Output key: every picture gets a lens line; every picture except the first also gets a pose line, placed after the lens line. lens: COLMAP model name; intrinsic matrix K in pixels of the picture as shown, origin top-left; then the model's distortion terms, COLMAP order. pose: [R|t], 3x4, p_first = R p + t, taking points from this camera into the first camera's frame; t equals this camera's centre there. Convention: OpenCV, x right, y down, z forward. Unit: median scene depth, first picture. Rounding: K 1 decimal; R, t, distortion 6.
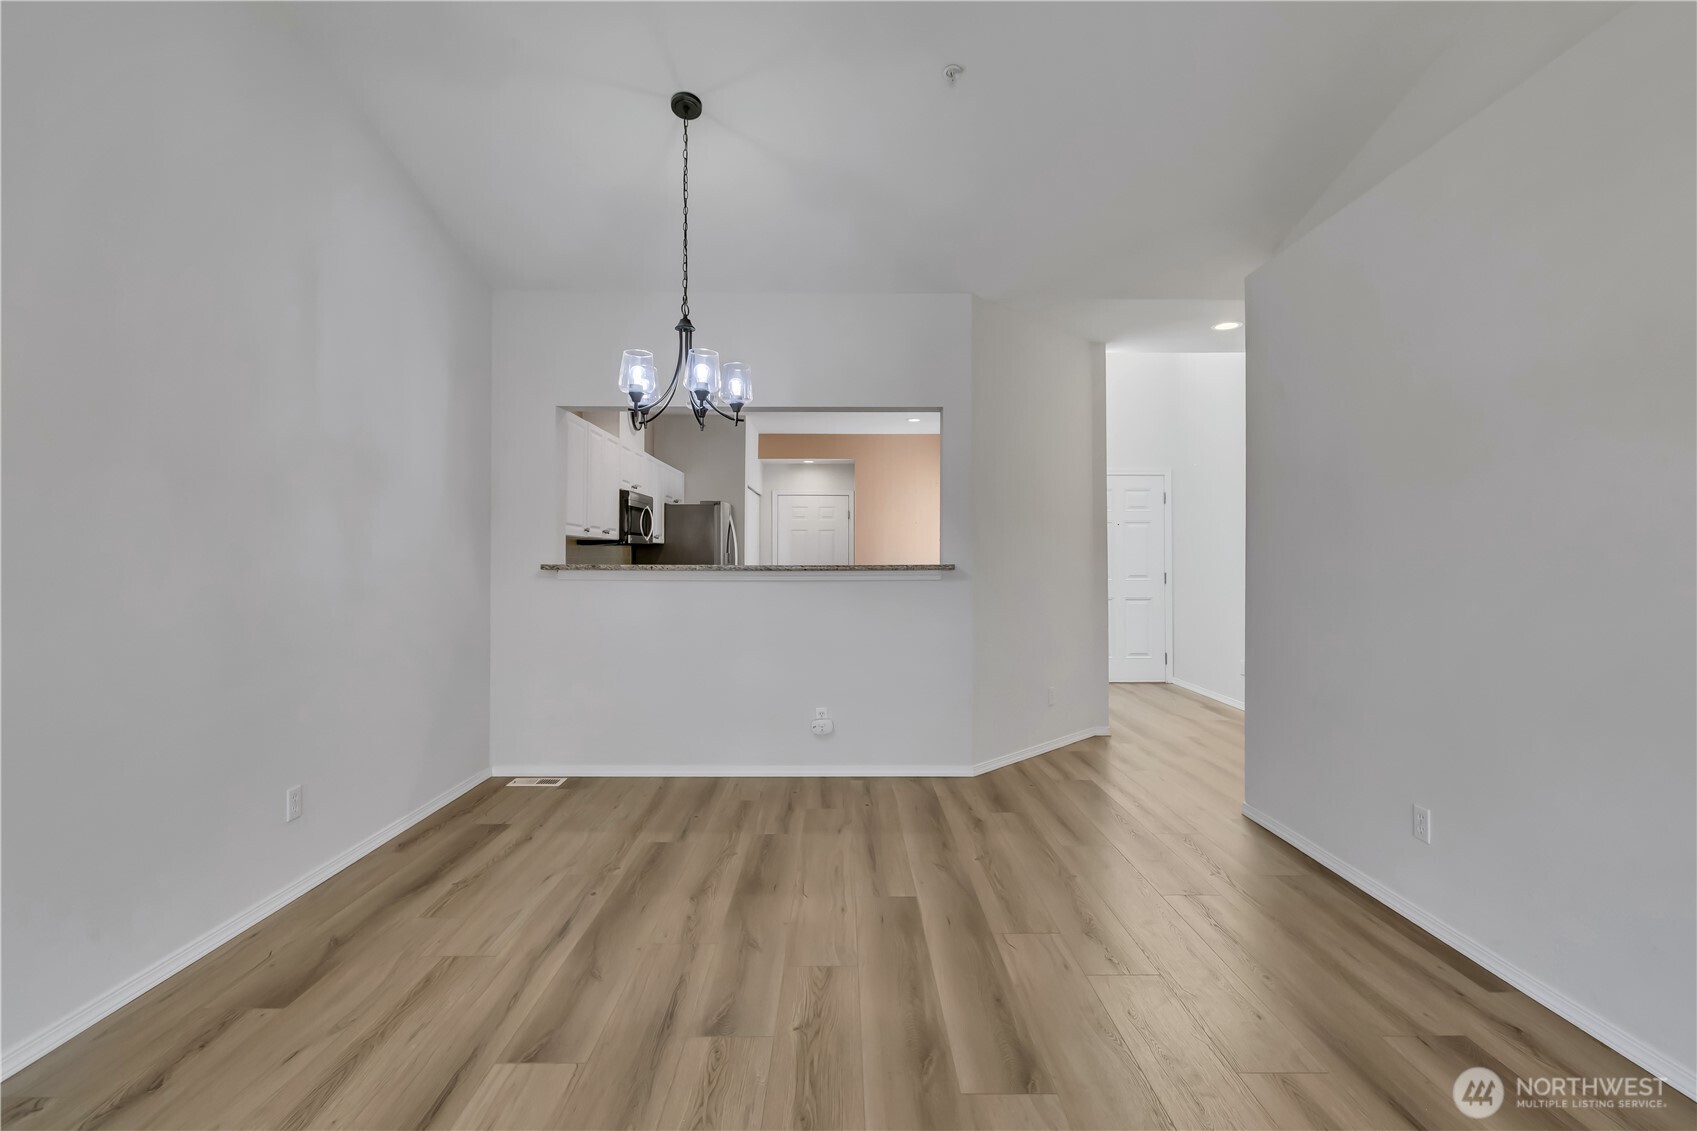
lens RADIAL K [[785.0, 0, 857.2], [0, 785.0, 524.1], [0, 0, 1]] dist [0.002213, 0.000658]
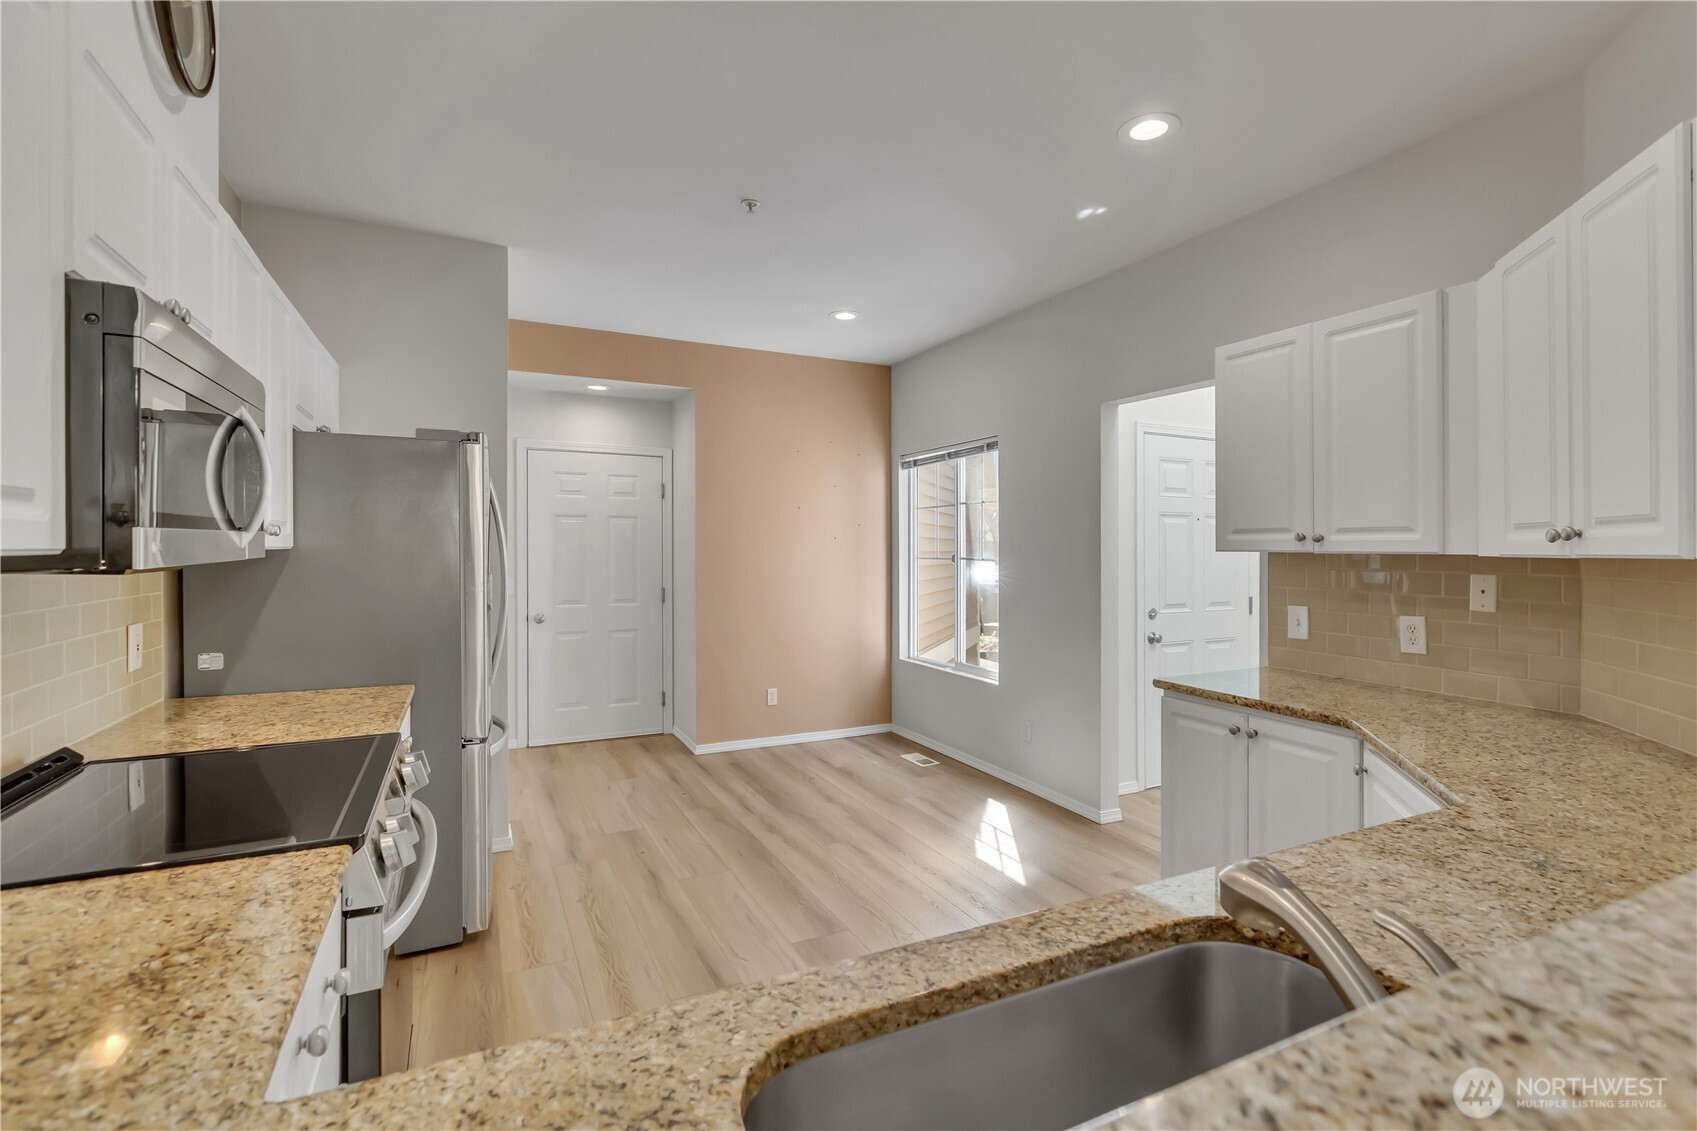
lens RADIAL K [[772.1, 0, 845.4], [0, 772.1, 553.3], [0, 0, 1]] dist [0.000017, -0.000064]
pose [[0.905860, 0.002741, 0.423568, -0.357283], [-0.023320, 0.998785, 0.043408, 0.015466], [-0.422934, -0.049199, 0.904824, 1.251465]]
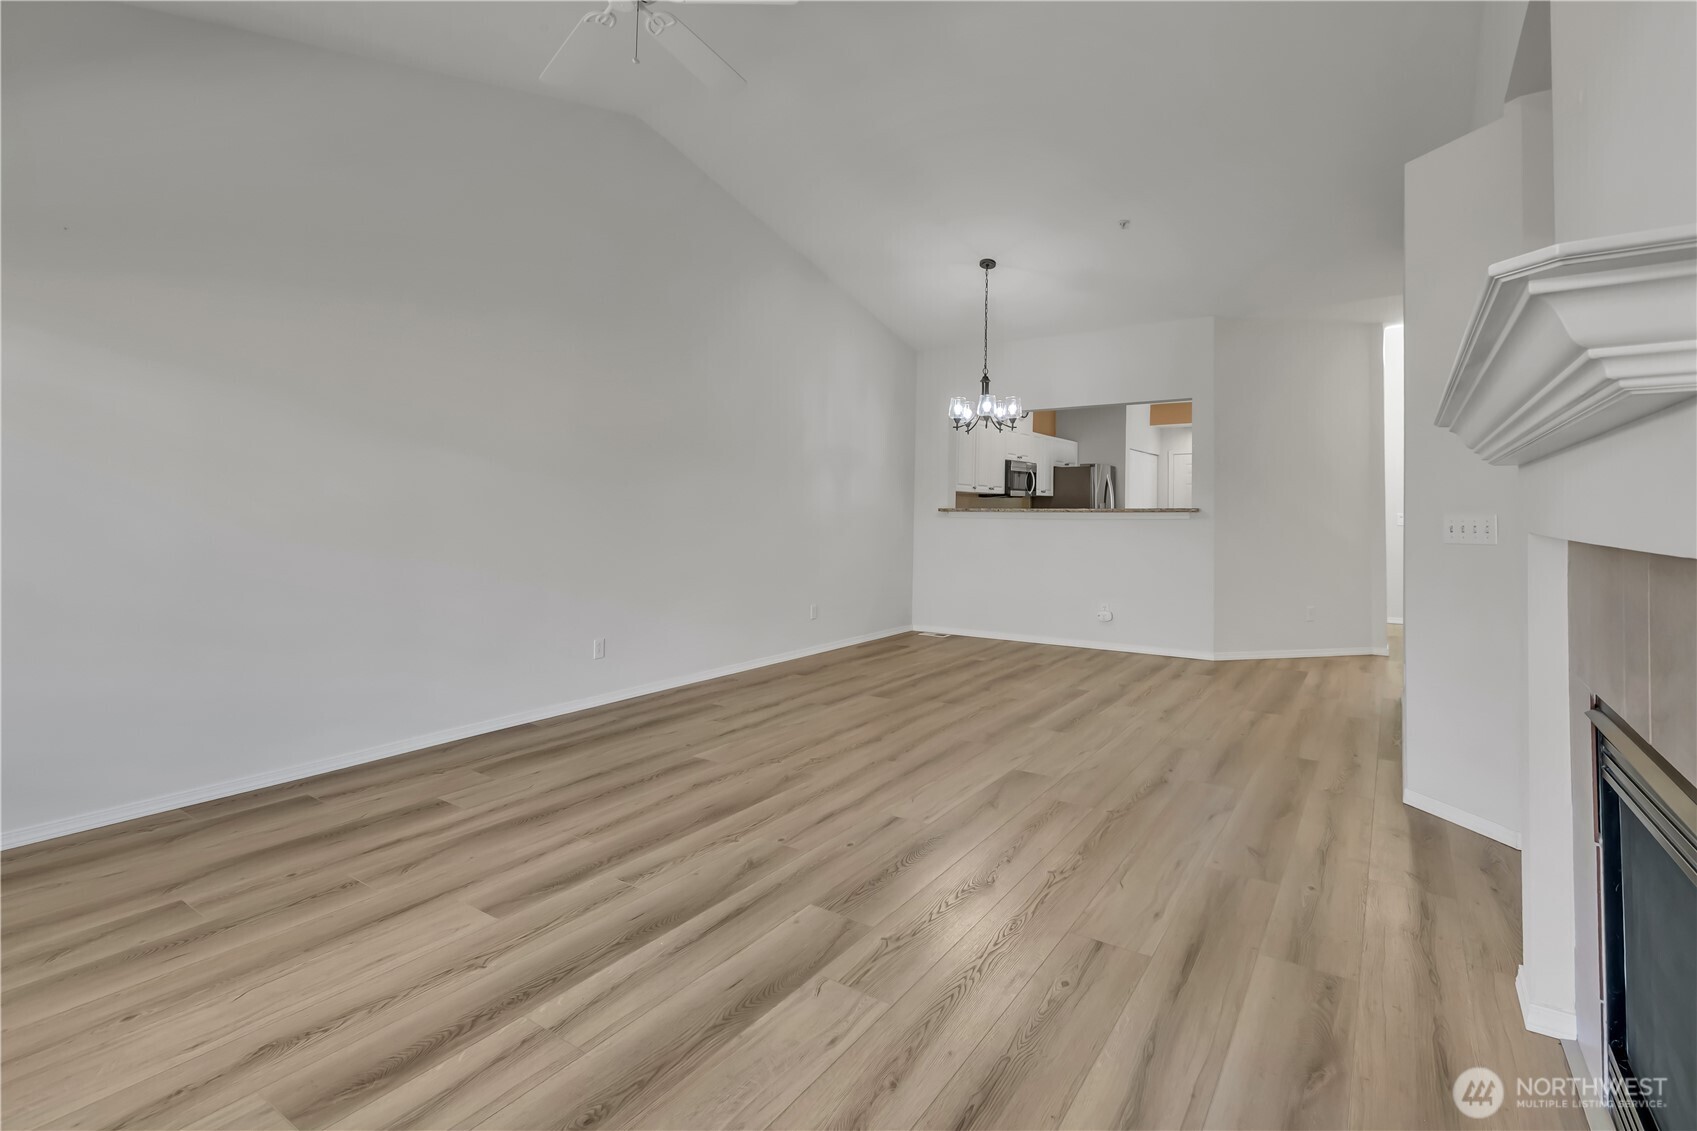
lens RADIAL K [[793.0, 0, 880.2], [0, 793.0, 428.7], [0, 0, 1]] dist [0.000142, -0.000115]
pose [[0.827755, -0.056891, -0.558199, 0.564934], [0.021196, 0.997307, -0.070213, -0.003571], [0.560690, 0.046287, 0.826731, -0.633595]]
